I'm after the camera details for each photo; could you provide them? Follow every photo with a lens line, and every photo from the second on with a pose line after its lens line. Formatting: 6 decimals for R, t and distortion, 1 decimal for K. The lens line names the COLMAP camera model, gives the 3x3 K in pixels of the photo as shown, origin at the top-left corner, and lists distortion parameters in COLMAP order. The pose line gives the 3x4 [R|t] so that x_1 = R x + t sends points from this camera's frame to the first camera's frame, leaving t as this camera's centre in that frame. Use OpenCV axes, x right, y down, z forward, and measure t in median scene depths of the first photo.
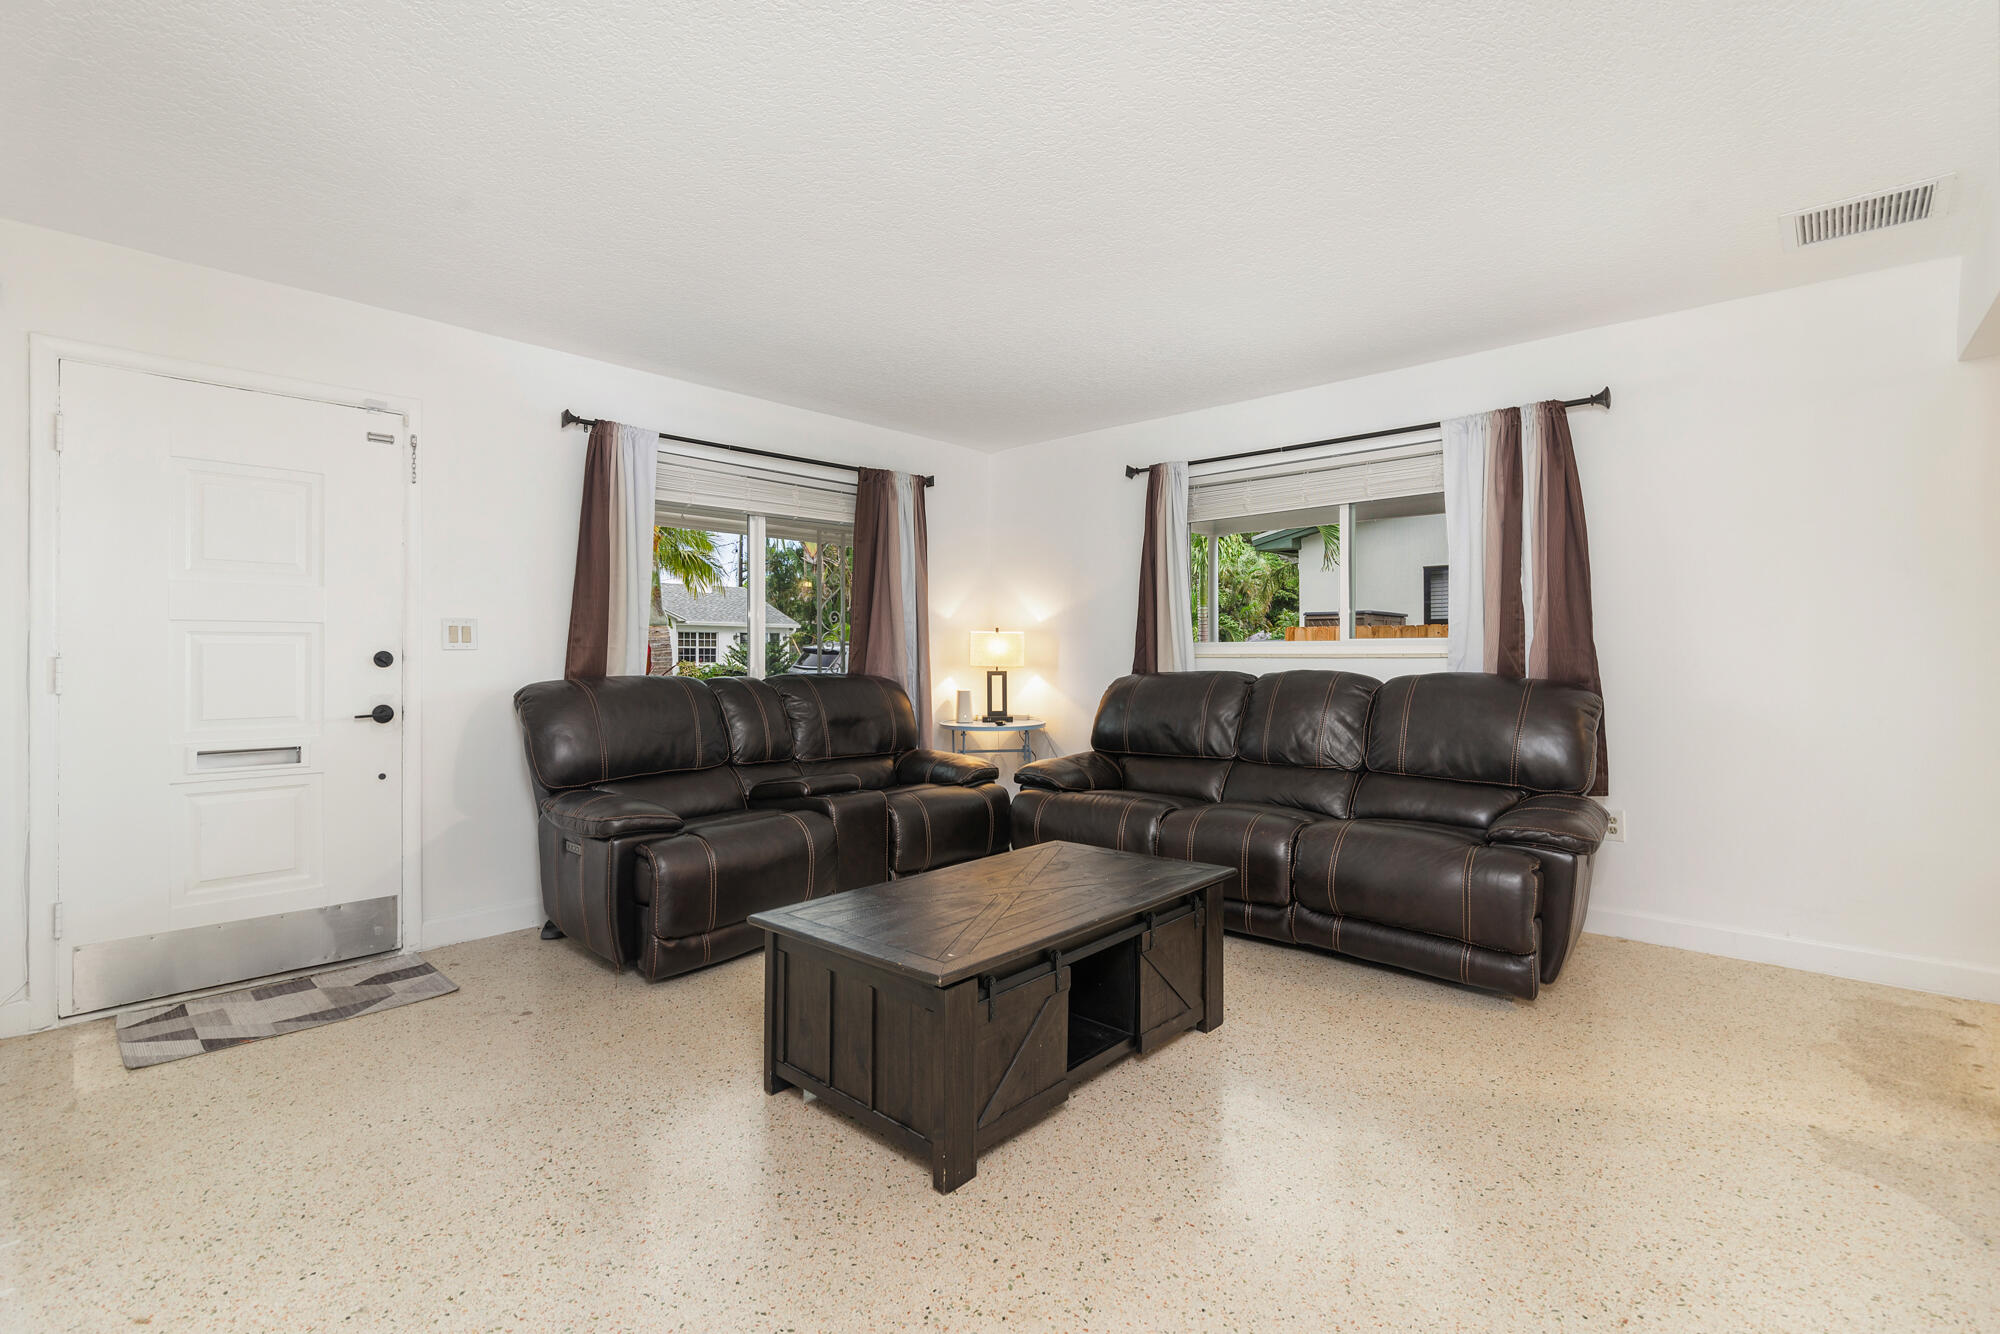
lens RADIAL K [[917.8, 0, 993.4], [0, 917.8, 657.0], [0, 0, 1]] dist [-0.002303, 0.000220]
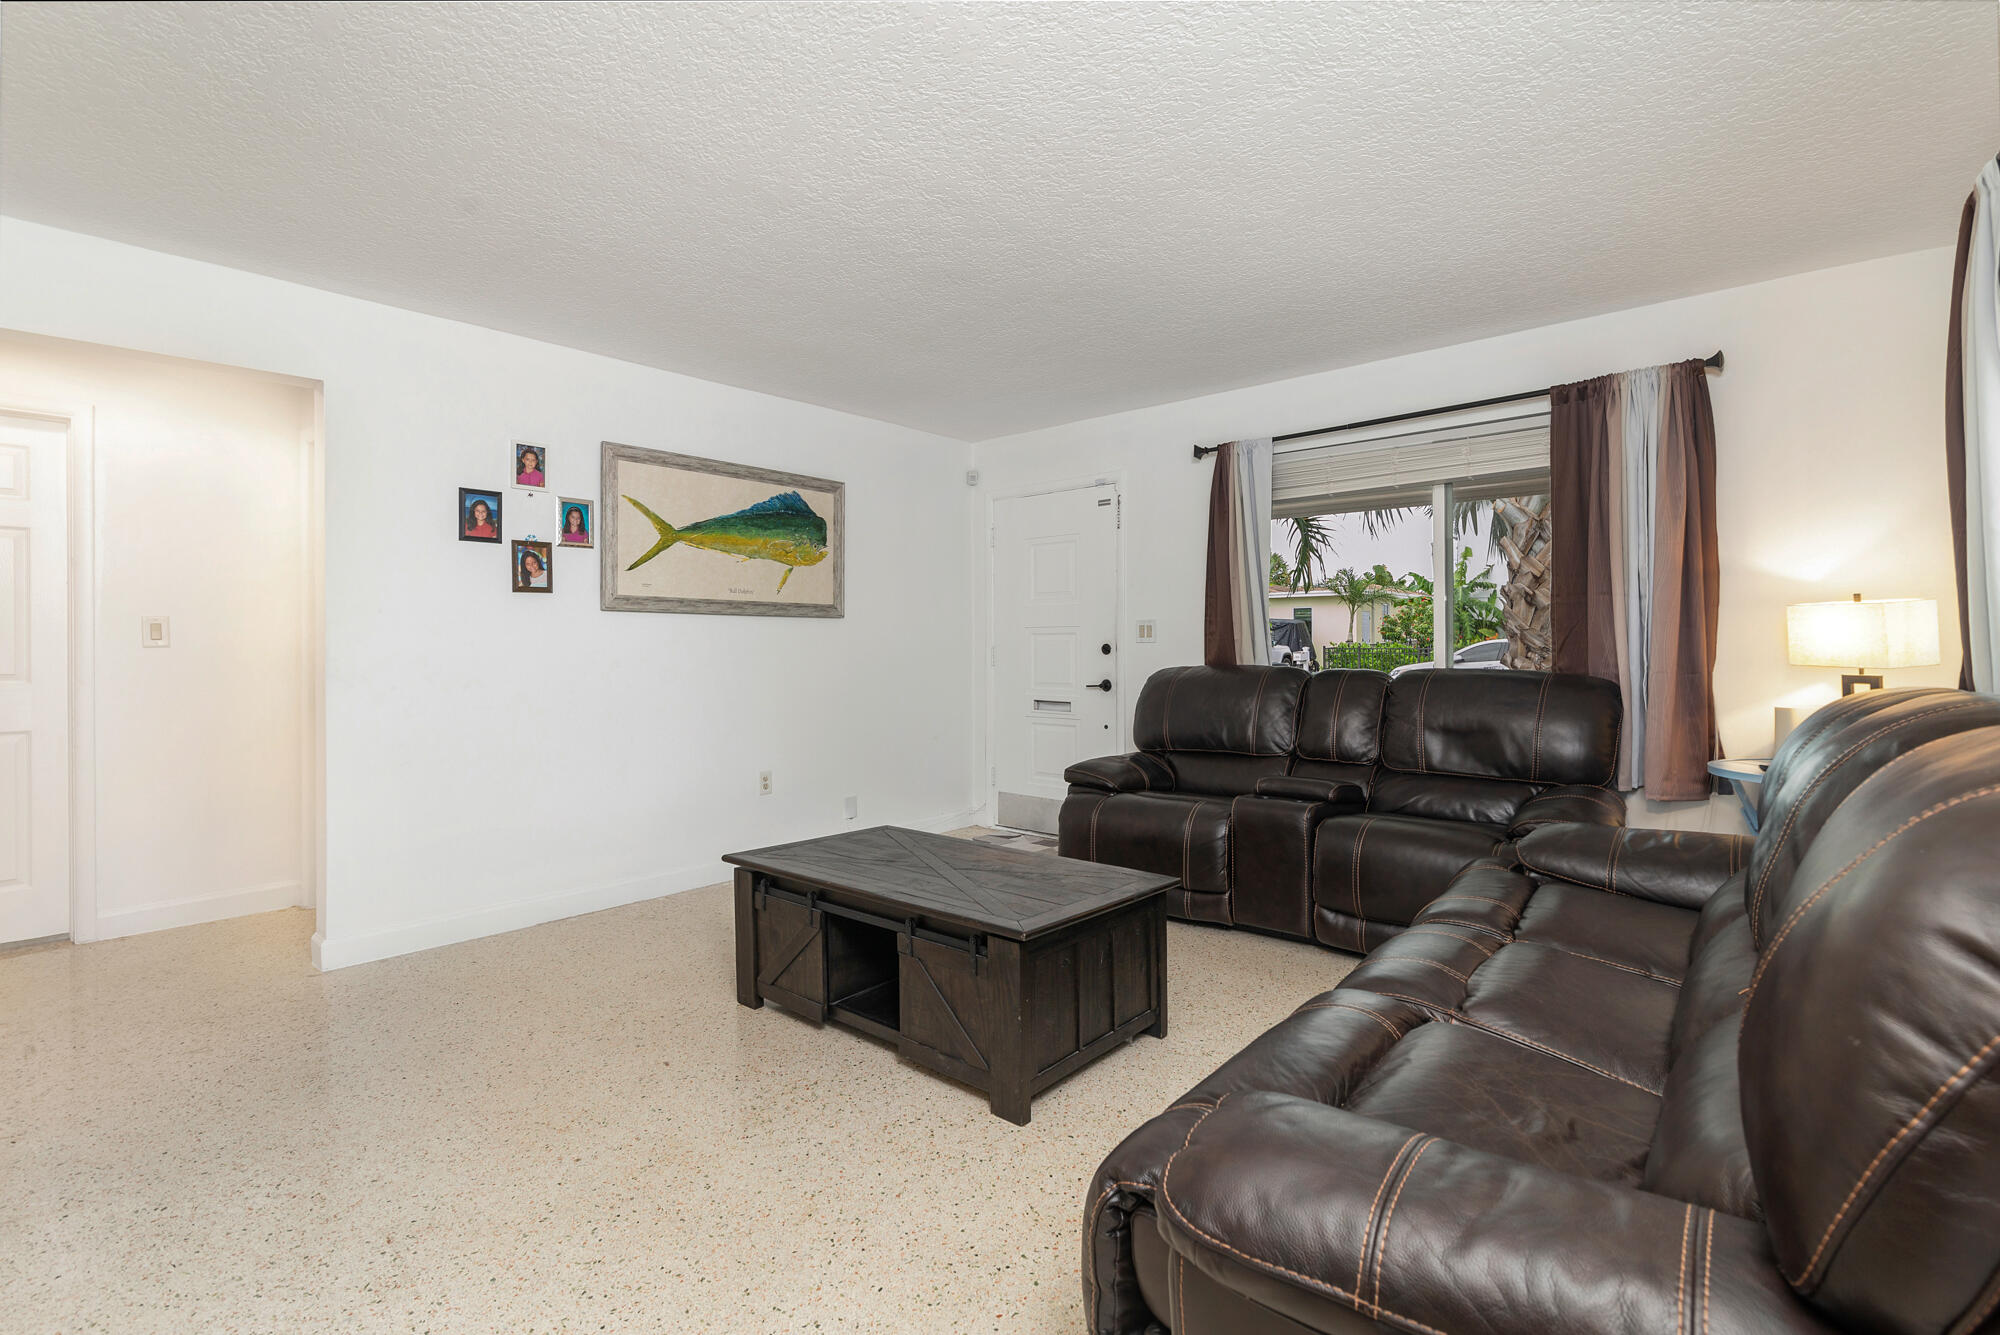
lens RADIAL K [[917.8, 0, 1002.4], [0, 917.8, 657.4], [0, 0, 1]] dist [-0.002303, 0.000220]
pose [[0.023396, 0.015998, -0.999598, 0.910537], [0.005190, 0.999857, 0.016124, -0.010059], [0.999713, -0.005565, 0.023310, 0.862201]]
